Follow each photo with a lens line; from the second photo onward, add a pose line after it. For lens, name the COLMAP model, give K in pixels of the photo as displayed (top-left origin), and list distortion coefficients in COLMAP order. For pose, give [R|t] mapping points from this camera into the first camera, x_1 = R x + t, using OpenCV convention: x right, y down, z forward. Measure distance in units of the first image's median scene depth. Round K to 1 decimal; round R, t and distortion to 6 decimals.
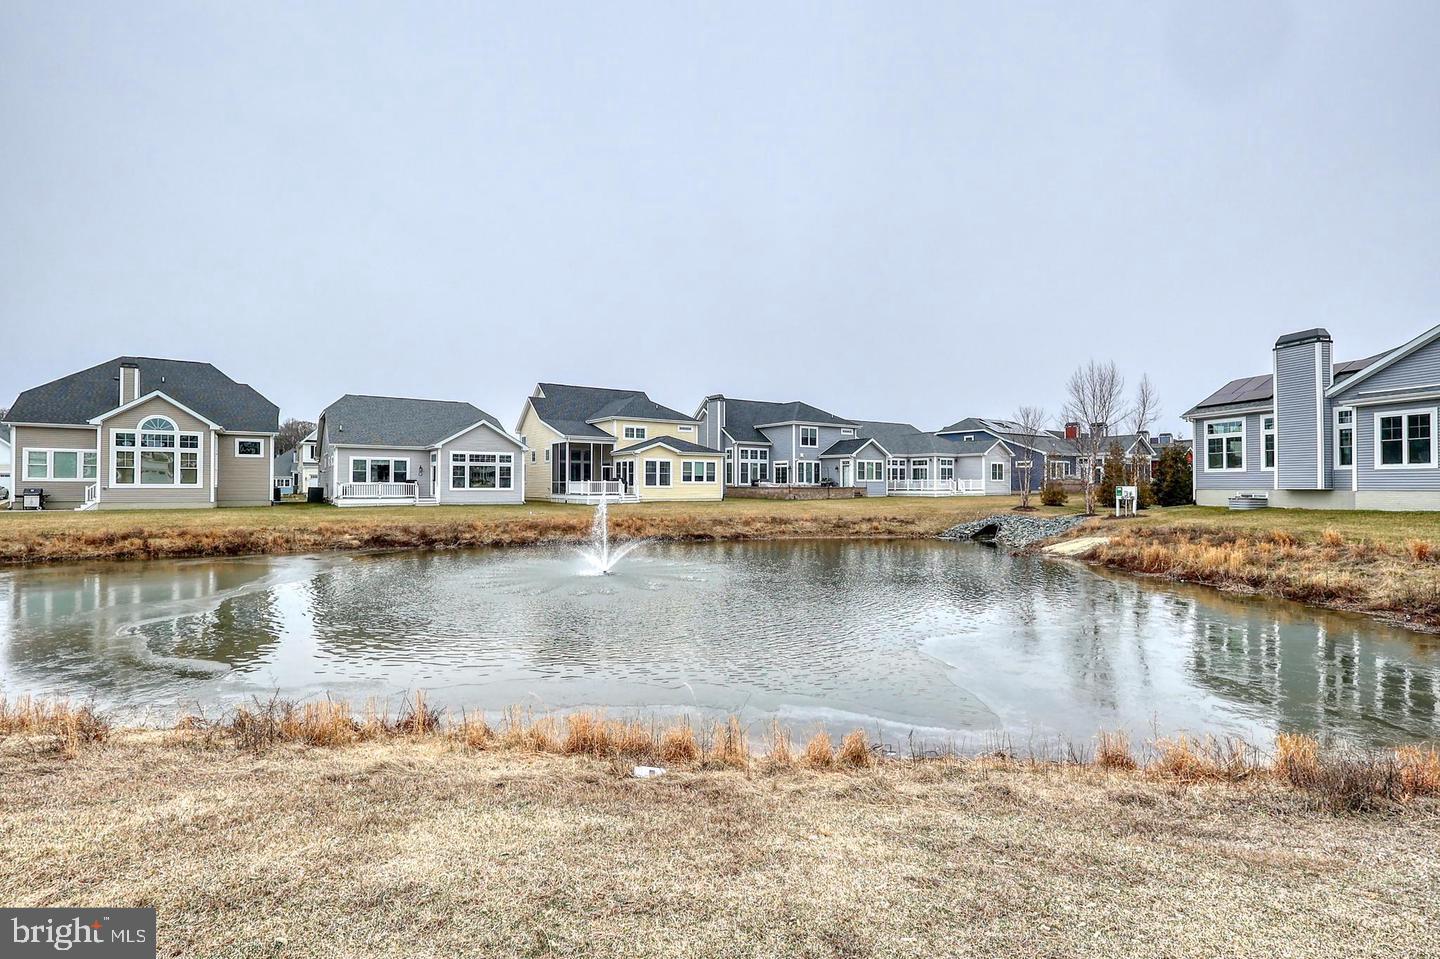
lens RADIAL K [[662.2, 0, 720.0], [0, 662.2, 479.5], [0, 0, 1]] dist [0.000930, 0.000109]
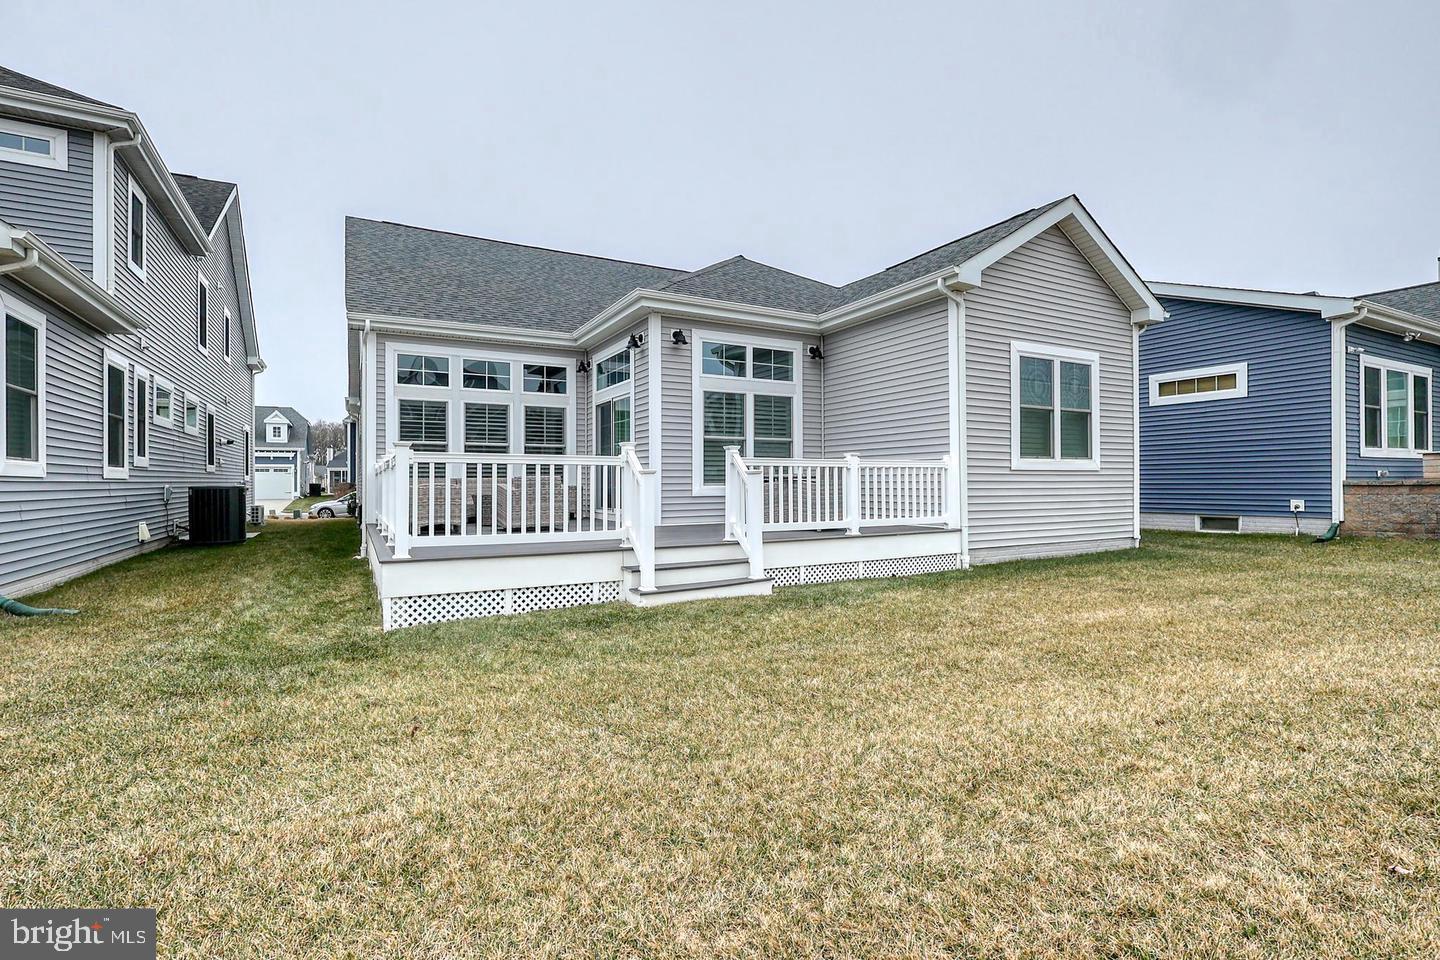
lens RADIAL K [[662.2, 0, 720.0], [0, 662.2, 480.0], [0, 0, 1]] dist [0.000930, 0.000109]
pose [[0.996564, -0.002943, -0.082768, 0.349338], [0.004240, 0.999871, 0.015504, 0.002601], [0.082712, -0.015801, 0.996448, 0.829810]]
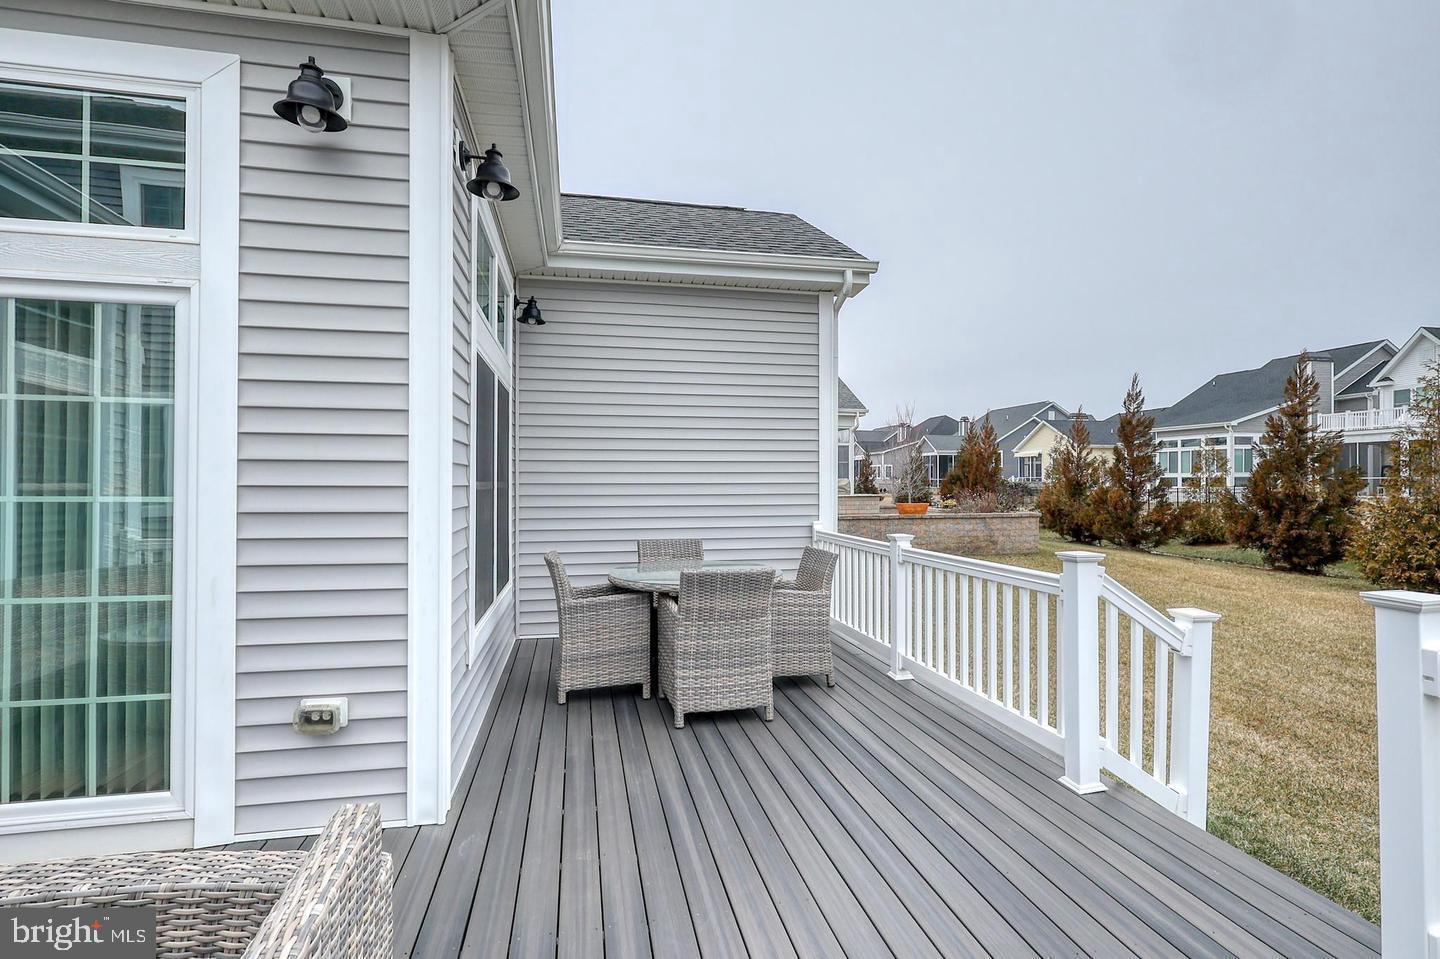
lens RADIAL K [[658.6, 0, 720.0], [0, 658.6, 479.5], [0, 0, 1]] dist [-0.023042, -0.000146]
pose [[0.374715, 0.007379, 0.927111, 0.288450], [-0.017301, 0.999850, -0.000965, -0.006397], [-0.926978, -0.015678, 0.374787, 0.952486]]
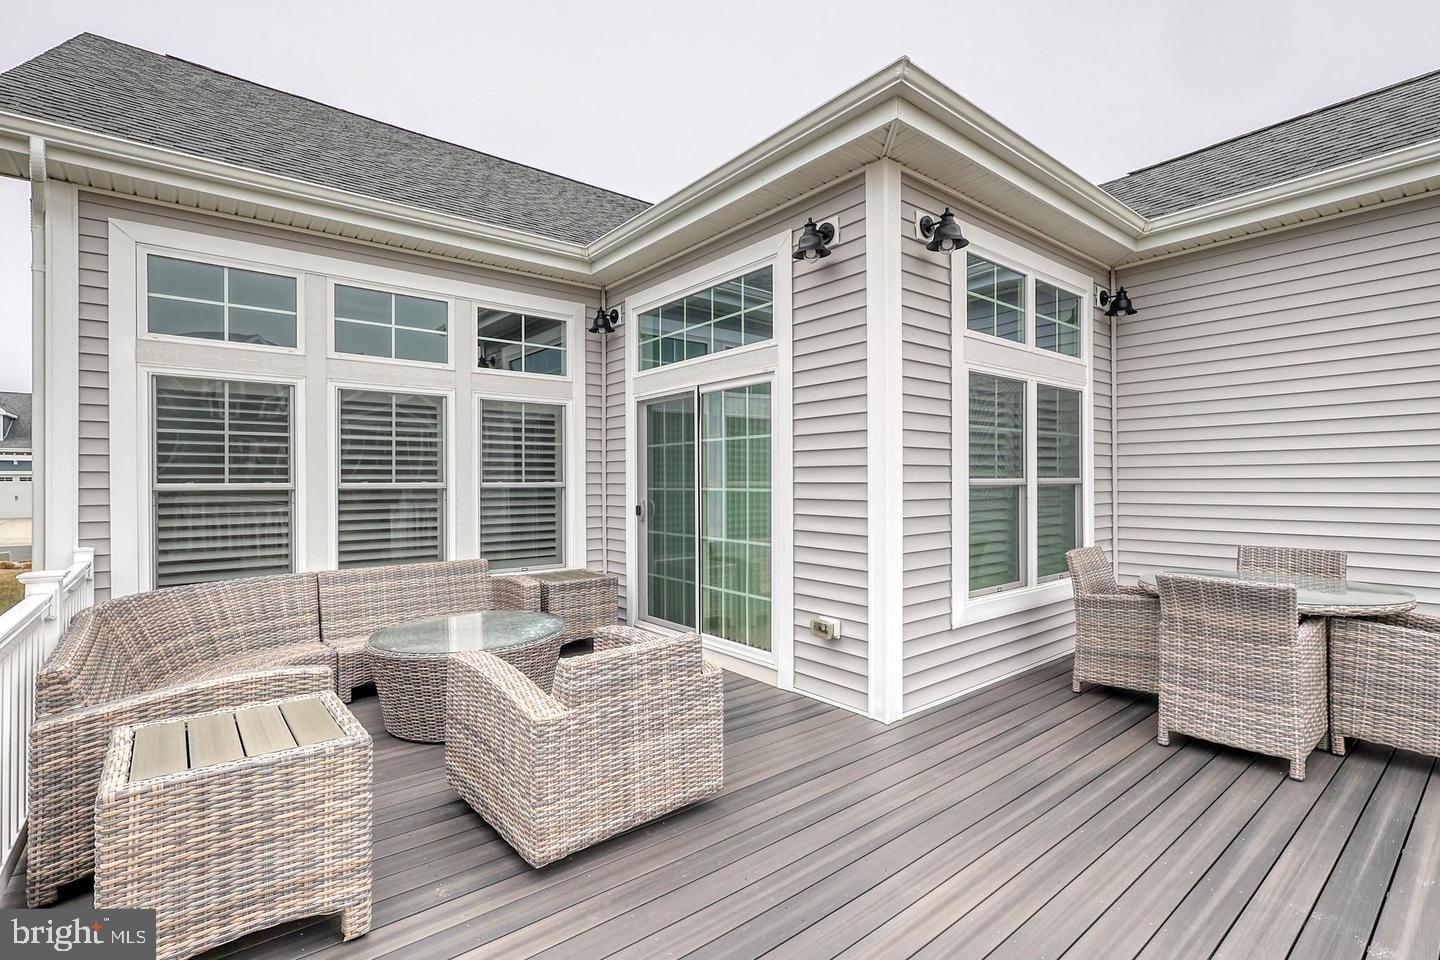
lens RADIAL K [[662.2, 0, 720.0], [0, 662.2, 480.0], [0, 0, 1]] dist [0.000930, 0.000109]
pose [[0.995515, -0.004178, 0.094510, 0.299595], [0.002603, 0.999856, 0.016788, -0.007001], [-0.094566, -0.016467, 0.995382, 0.928102]]
